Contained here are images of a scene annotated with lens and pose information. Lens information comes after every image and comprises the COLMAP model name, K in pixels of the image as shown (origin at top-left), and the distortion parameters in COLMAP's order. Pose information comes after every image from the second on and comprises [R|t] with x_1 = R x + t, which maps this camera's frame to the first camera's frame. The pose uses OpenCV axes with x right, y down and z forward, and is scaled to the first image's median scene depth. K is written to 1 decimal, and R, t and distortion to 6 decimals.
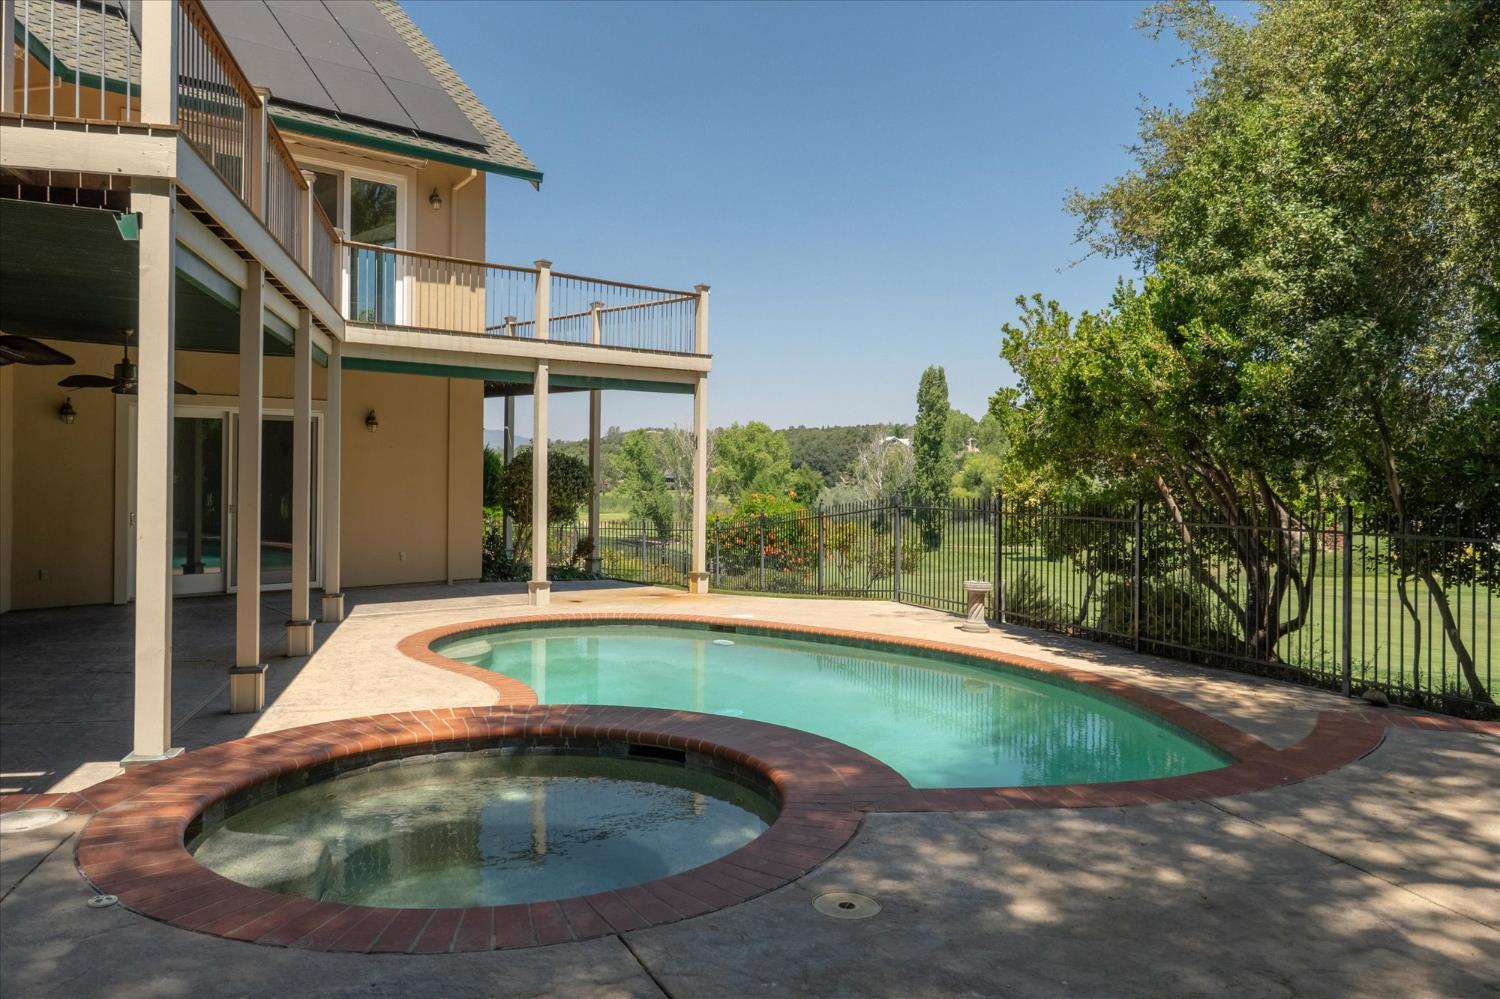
lens RADIAL K [[1237.7, 0, 750.2], [0, 1237.7, 463.9], [0, 0, 1]] dist [-0.001013, 0.001338]
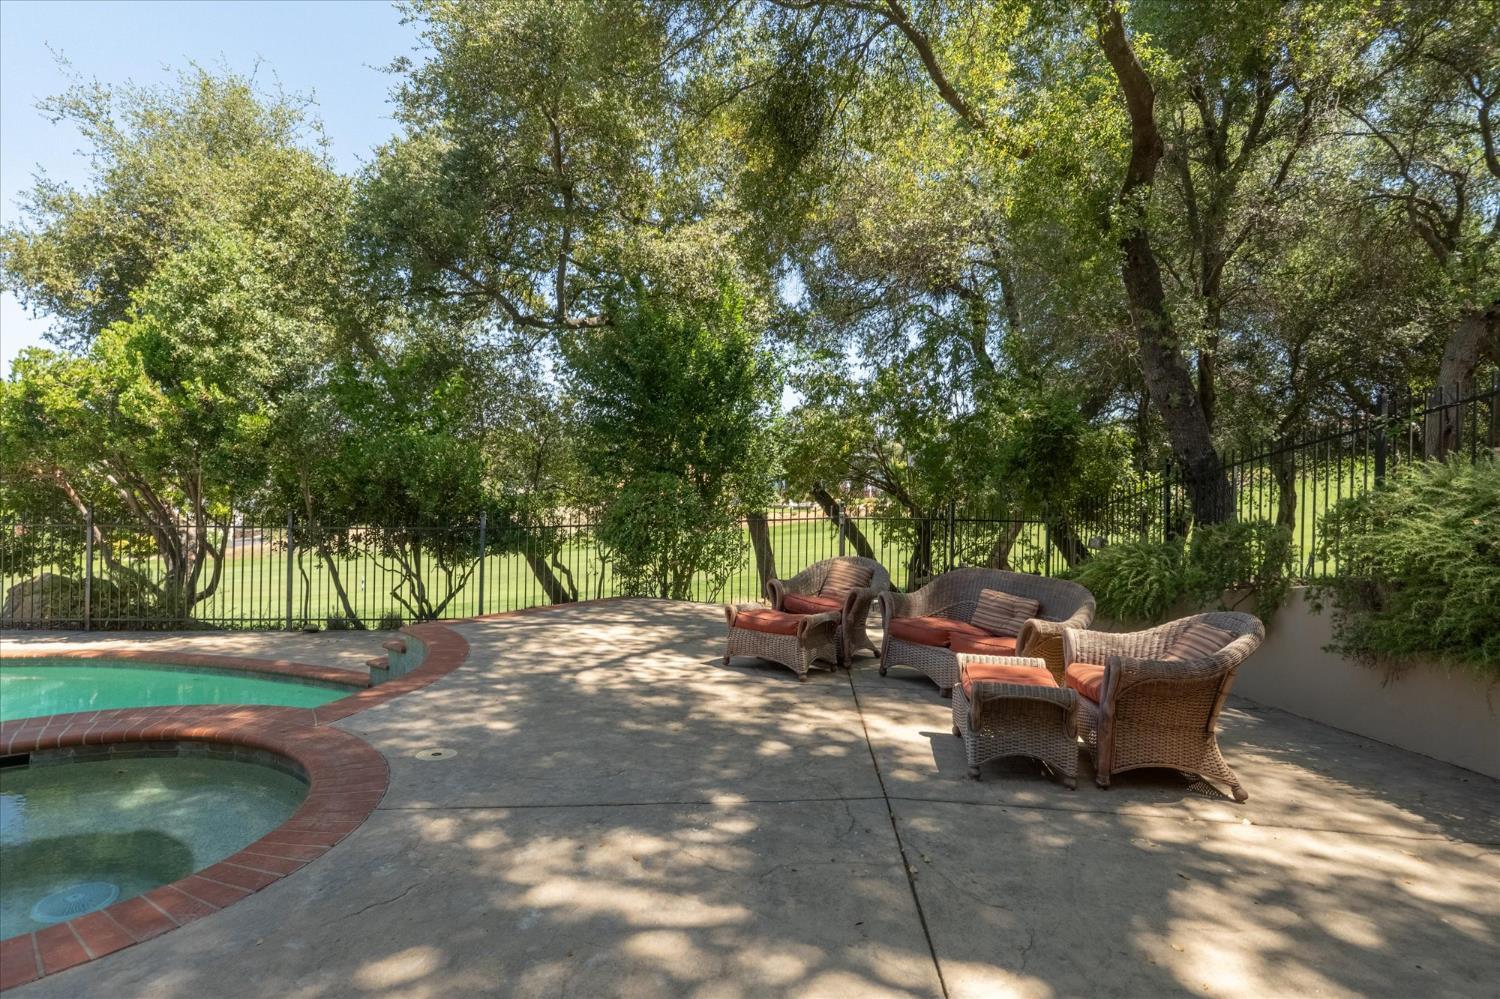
lens RADIAL K [[1237.7, 0, 750.2], [0, 1237.7, 463.9], [0, 0, 1]] dist [-0.001013, 0.001338]
pose [[0.119742, -0.000869, 0.992805, -0.963071], [-0.021777, 0.999757, 0.003502, -0.039587], [-0.992566, -0.022040, 0.119694, 0.220788]]
